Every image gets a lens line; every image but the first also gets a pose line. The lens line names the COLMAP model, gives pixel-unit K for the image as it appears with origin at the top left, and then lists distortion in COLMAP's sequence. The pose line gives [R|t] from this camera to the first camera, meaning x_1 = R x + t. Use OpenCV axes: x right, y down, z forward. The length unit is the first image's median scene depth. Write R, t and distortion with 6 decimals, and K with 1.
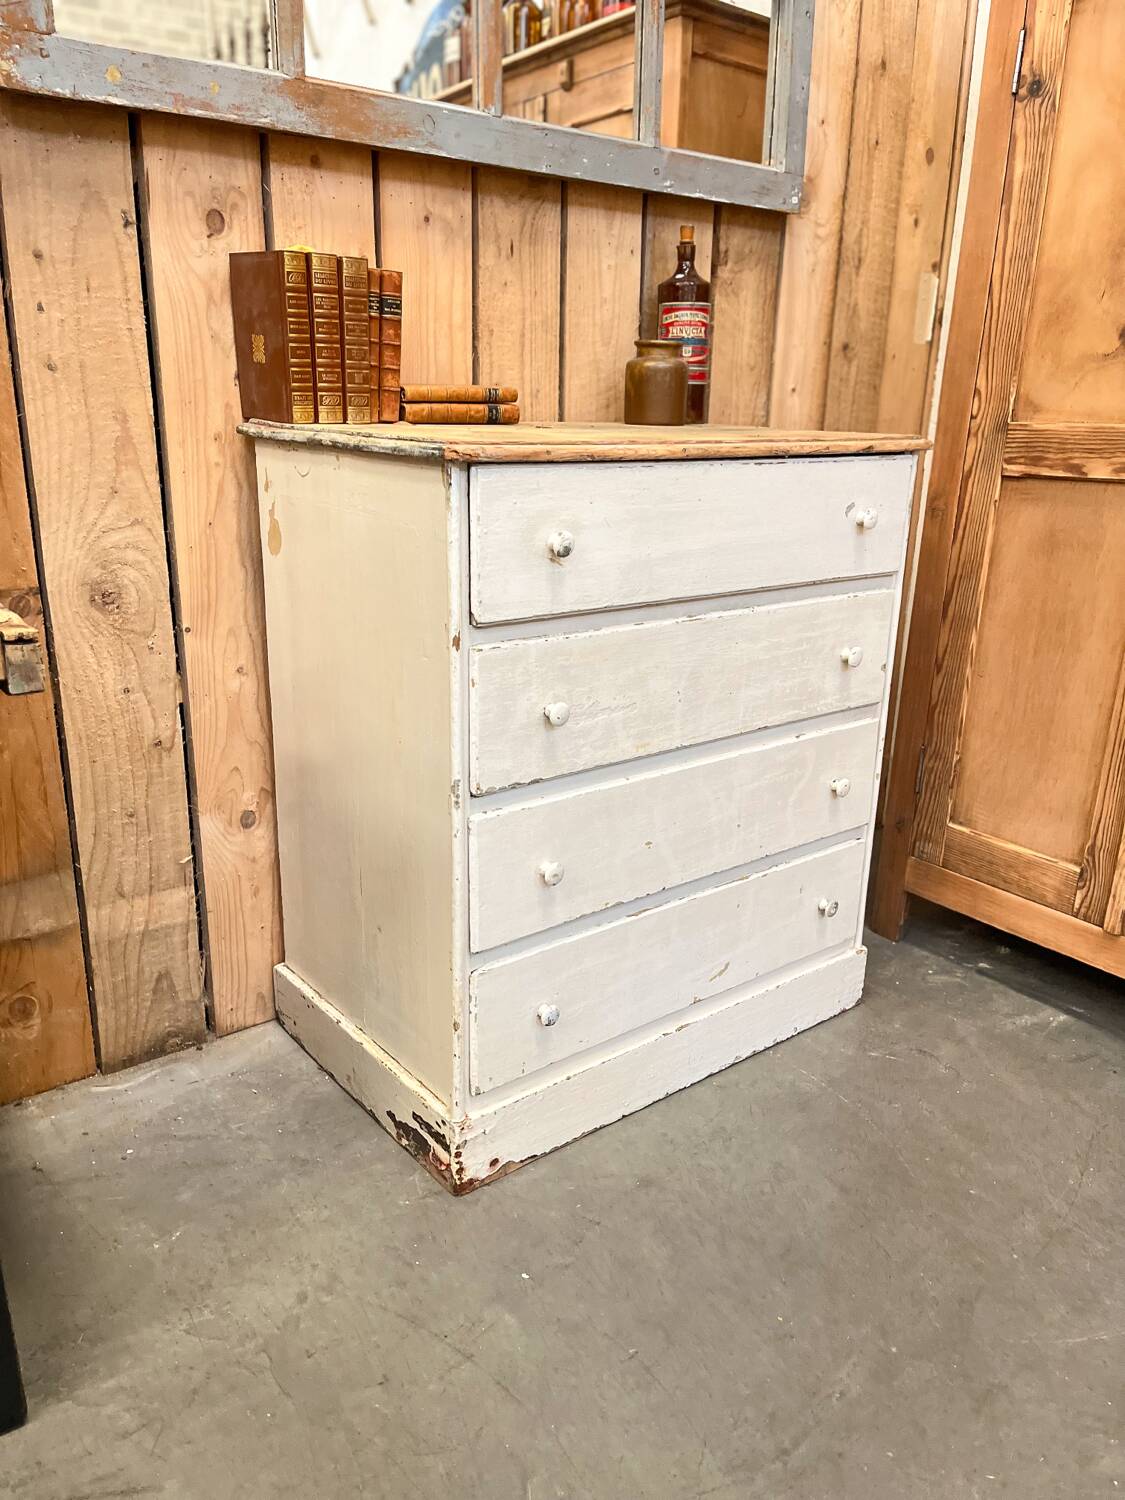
lens RADIAL K [[1135.8, 0, 569.8], [0, 1135.8, 763.0], [0, 0, 1]] dist [0.073764, -0.100131]
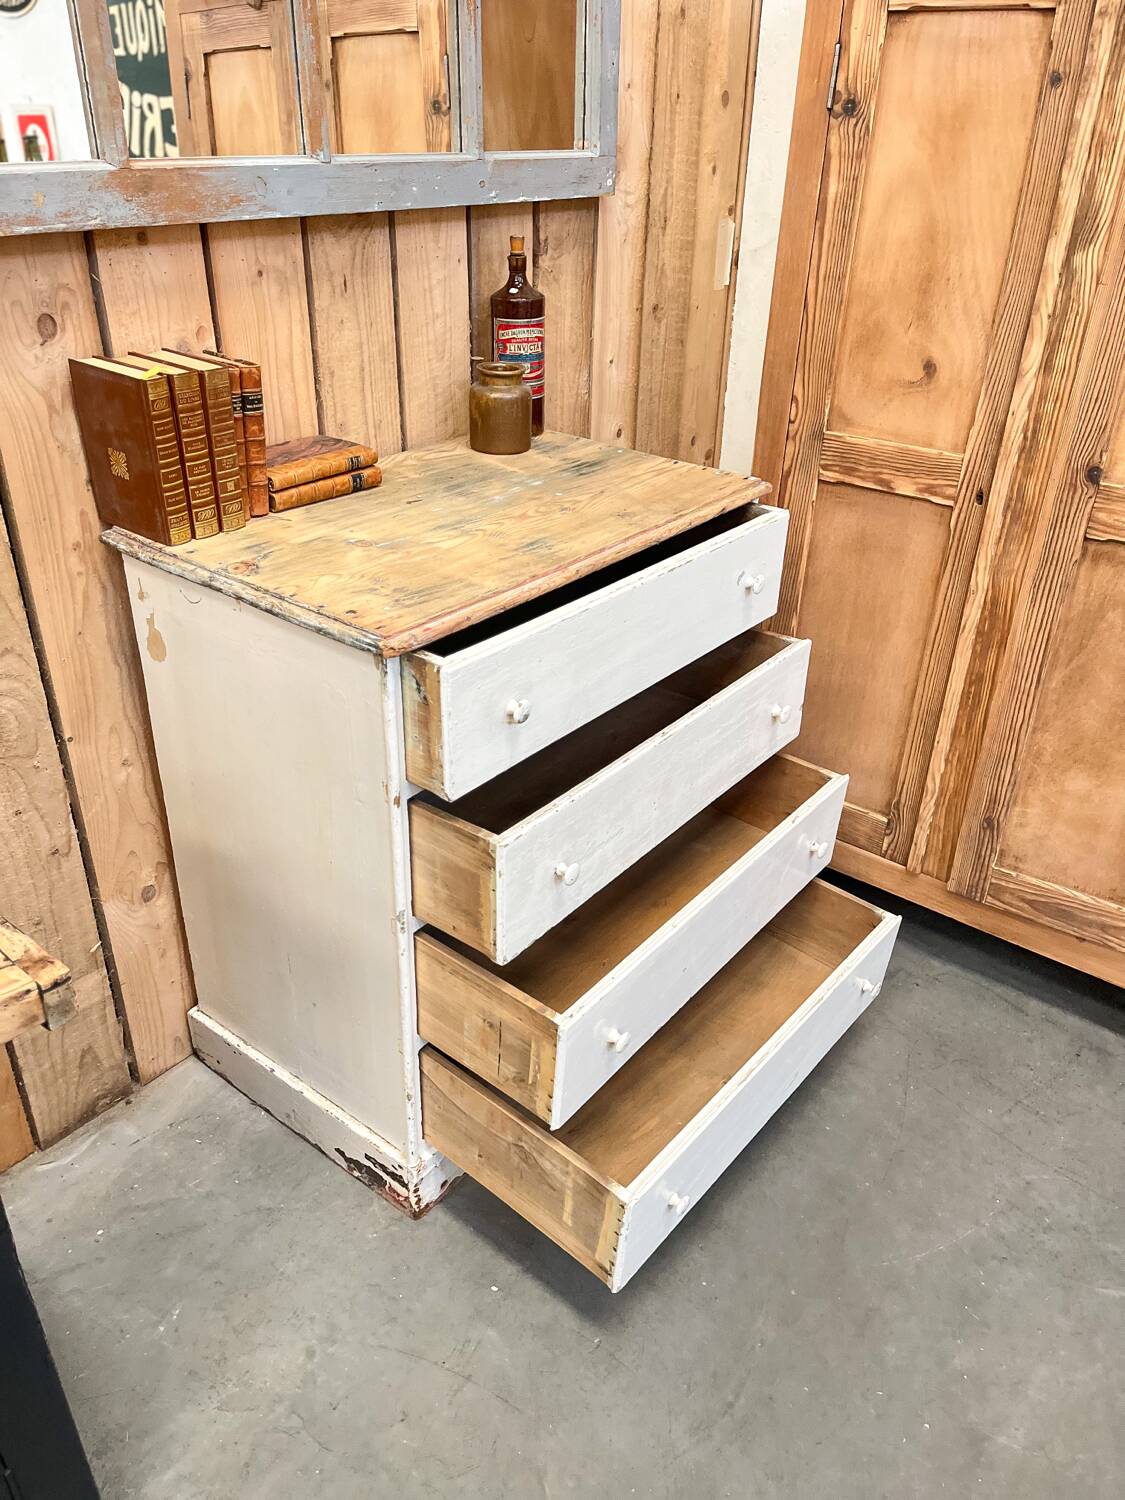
lens RADIAL K [[1135.8, 0, 573.3], [0, 1135.8, 755.2], [0, 0, 1]] dist [0.073764, -0.100131]
pose [[0.971737, -0.112816, 0.207362, -0.116258], [0.067265, 0.974324, 0.214868, -0.274863], [-0.226278, -0.194848, 0.954376, -0.036469]]
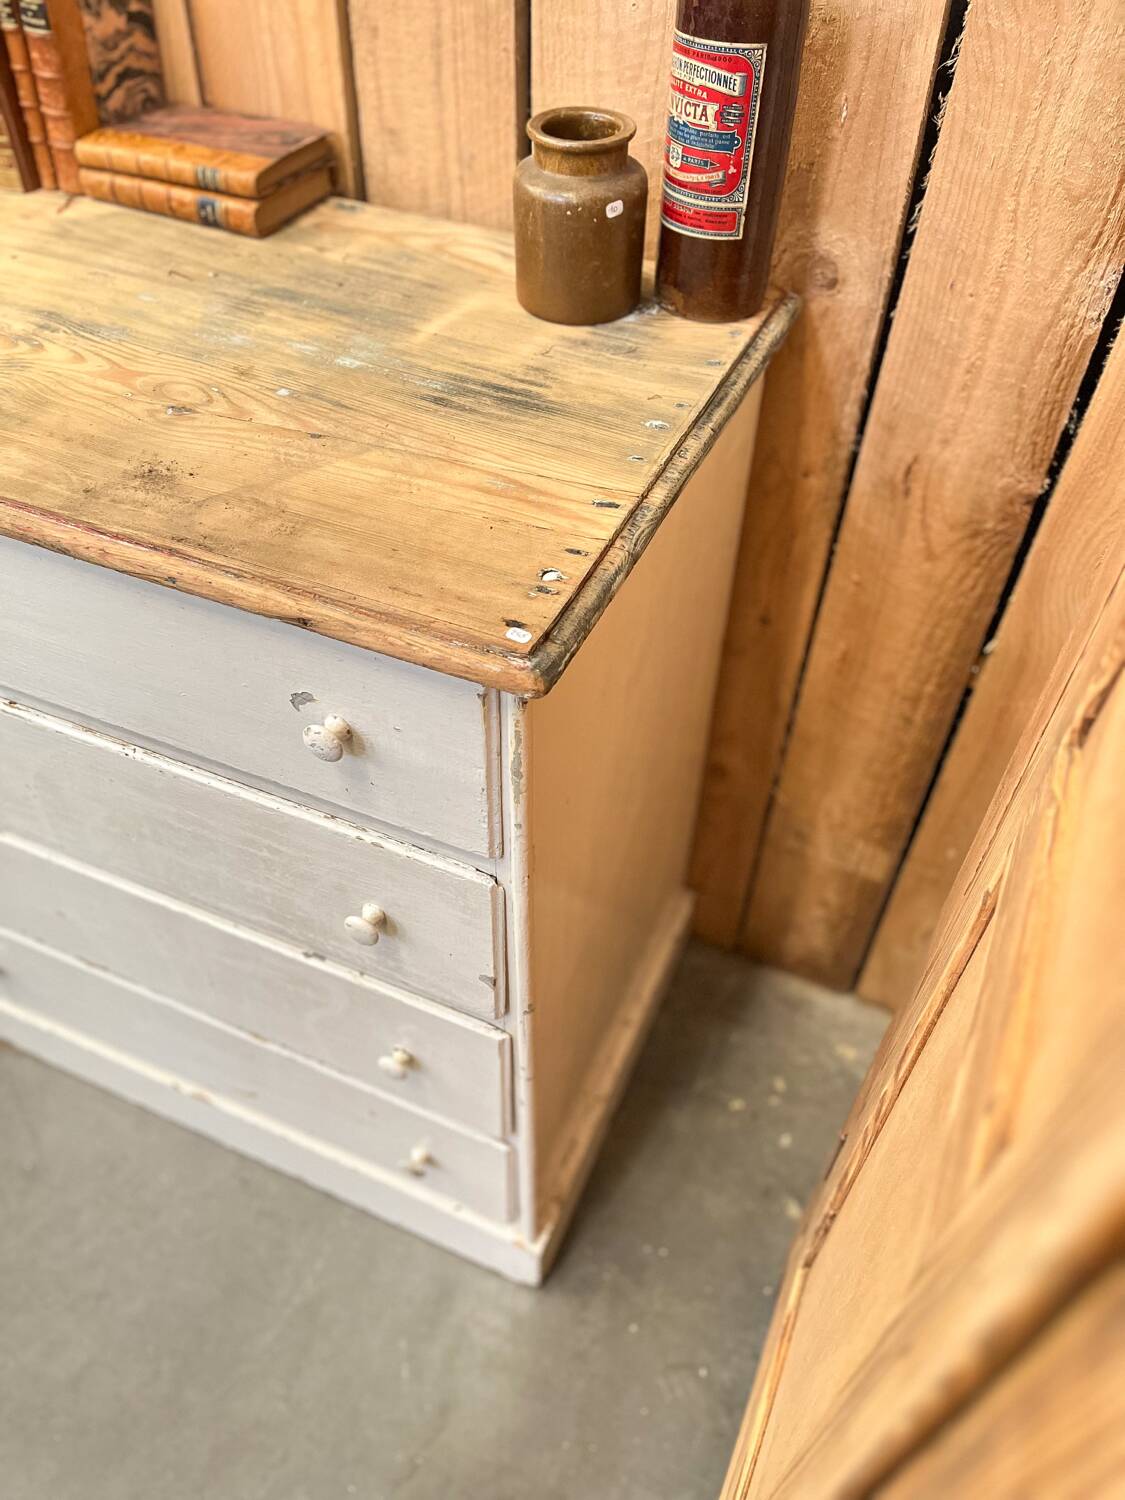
lens RADIAL K [[1135.8, 0, 558.7], [0, 1135.8, 751.6], [0, 0, 1]] dist [0.073764, -0.100131]
pose [[0.463408, 0.622242, -0.630926, 0.568826], [-0.278233, 0.778154, 0.563084, -0.474216], [0.841332, -0.085393, 0.533731, 0.807856]]
